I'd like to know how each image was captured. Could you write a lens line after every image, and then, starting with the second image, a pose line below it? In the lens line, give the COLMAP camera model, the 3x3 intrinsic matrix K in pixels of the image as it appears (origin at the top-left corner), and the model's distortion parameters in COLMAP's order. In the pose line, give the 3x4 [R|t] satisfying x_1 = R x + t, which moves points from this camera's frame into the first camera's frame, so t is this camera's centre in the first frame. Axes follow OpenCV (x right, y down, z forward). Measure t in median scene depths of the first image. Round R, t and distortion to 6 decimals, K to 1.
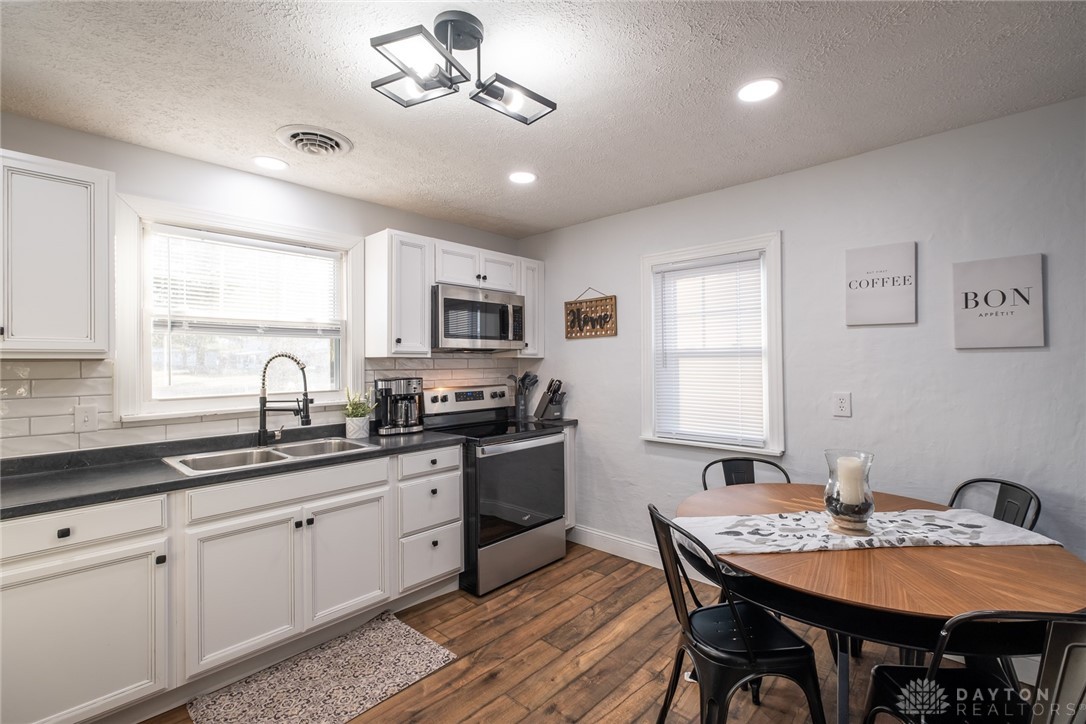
lens RADIAL K [[485.6, 0, 548.7], [0, 485.6, 355.5], [0, 0, 1]] dist [-0.000961, -0.000286]
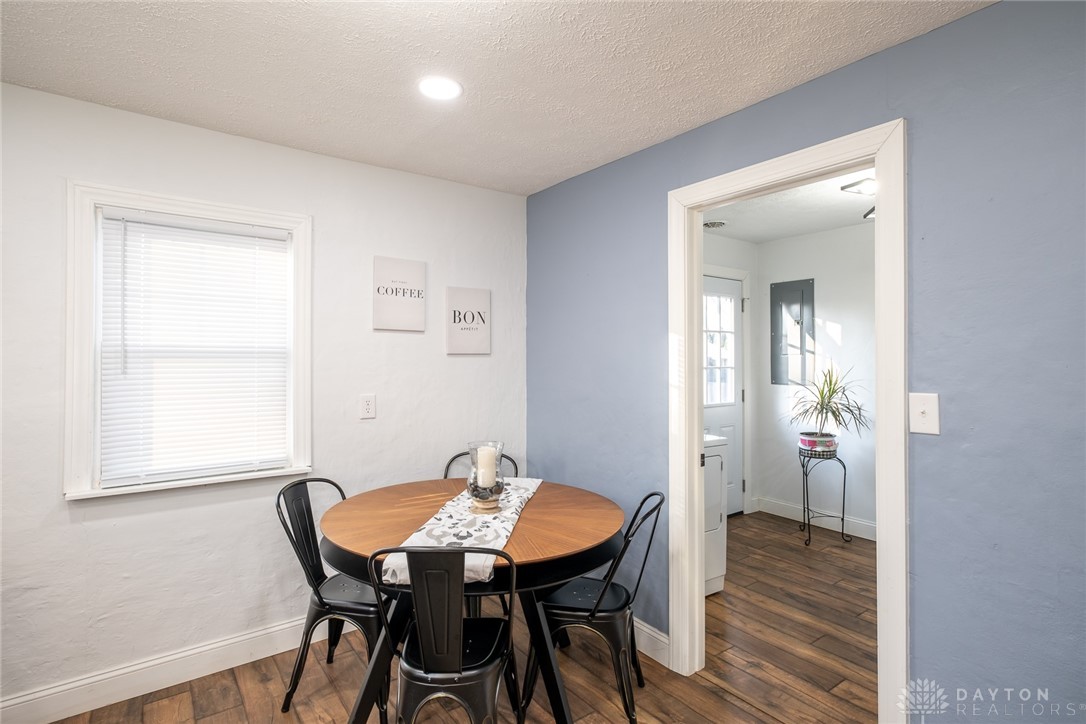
lens RADIAL K [[533.6, 0, 546.5], [0, 533.6, 353.7], [0, 0, 1]] dist [-0.001466, -0.000122]
pose [[0.191418, 0.020170, 0.981301, -0.399558], [-0.011126, 0.999769, -0.018380, 0.006707], [-0.981446, -0.007400, 0.191598, 0.407771]]
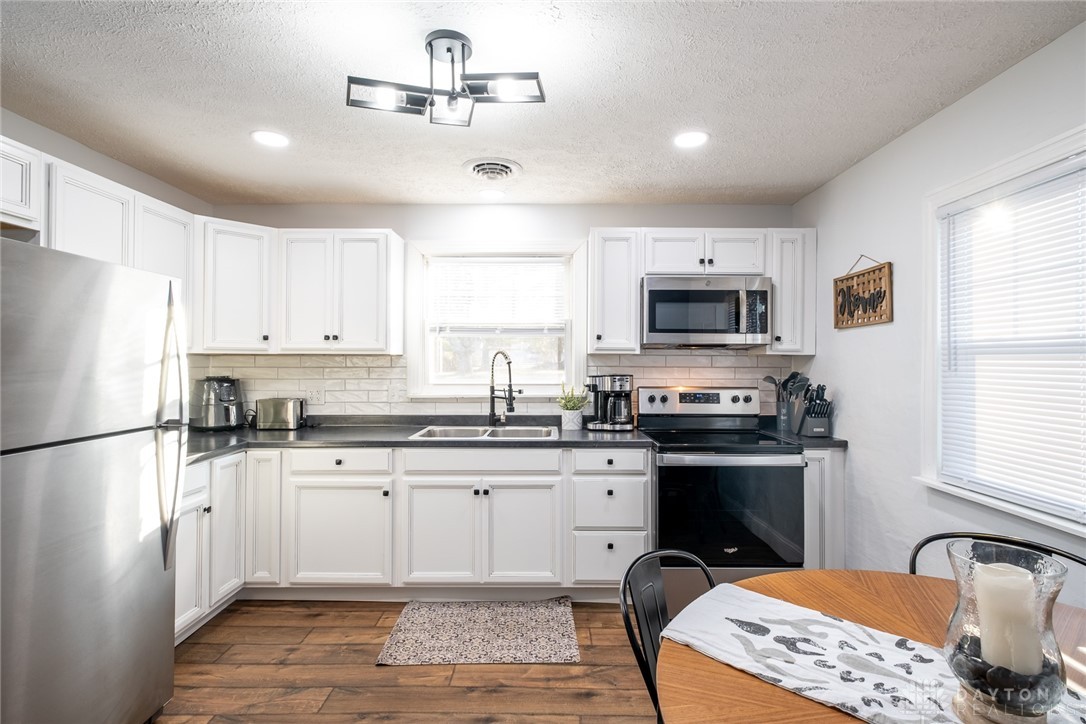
lens RADIAL K [[513.8, 0, 543.3], [0, 513.8, 355.7], [0, 0, 1]] dist [-0.001322, 0.000021]
pose [[0.674325, 0.003234, -0.738428, 0.450571], [0.000346, 0.999989, 0.004695, 0.002809], [0.738435, -0.003421, 0.674316, 0.221815]]
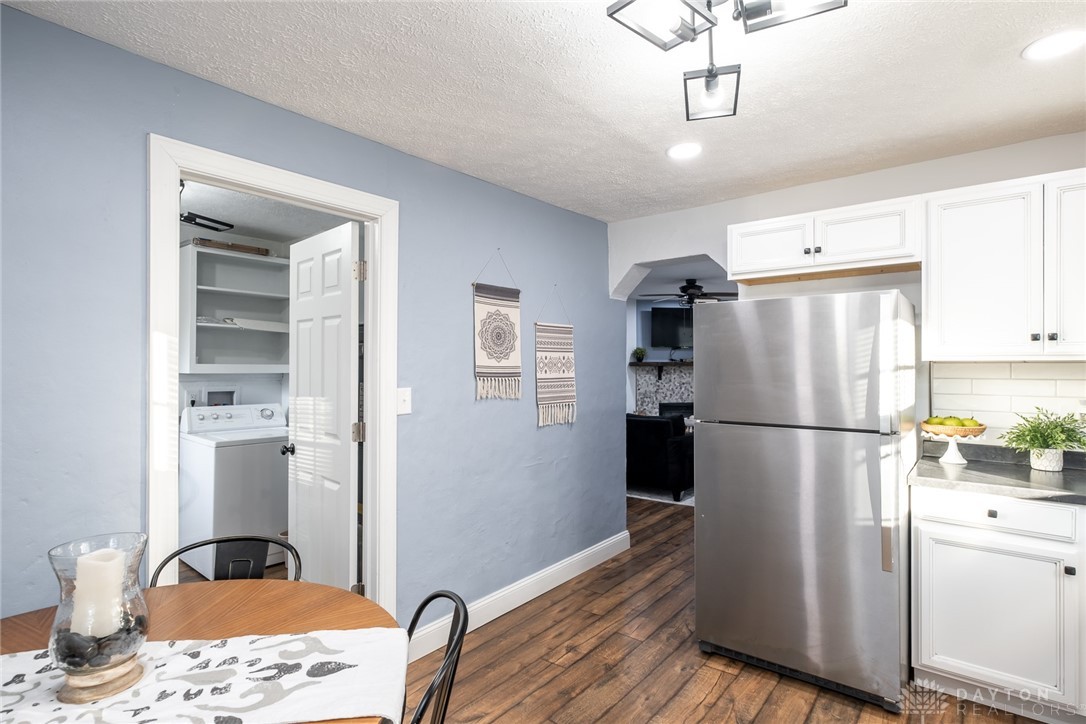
lens RADIAL K [[557.5, 0, 543.0], [0, 557.5, 362.0], [0, 0, 1]] dist [-0.000413, 0.000021]
pose [[-0.998649, 0.014434, -0.049909, 0.096066], [0.015187, 0.999776, -0.014746, 0.008634], [0.049685, -0.015484, -0.998645, 1.096254]]
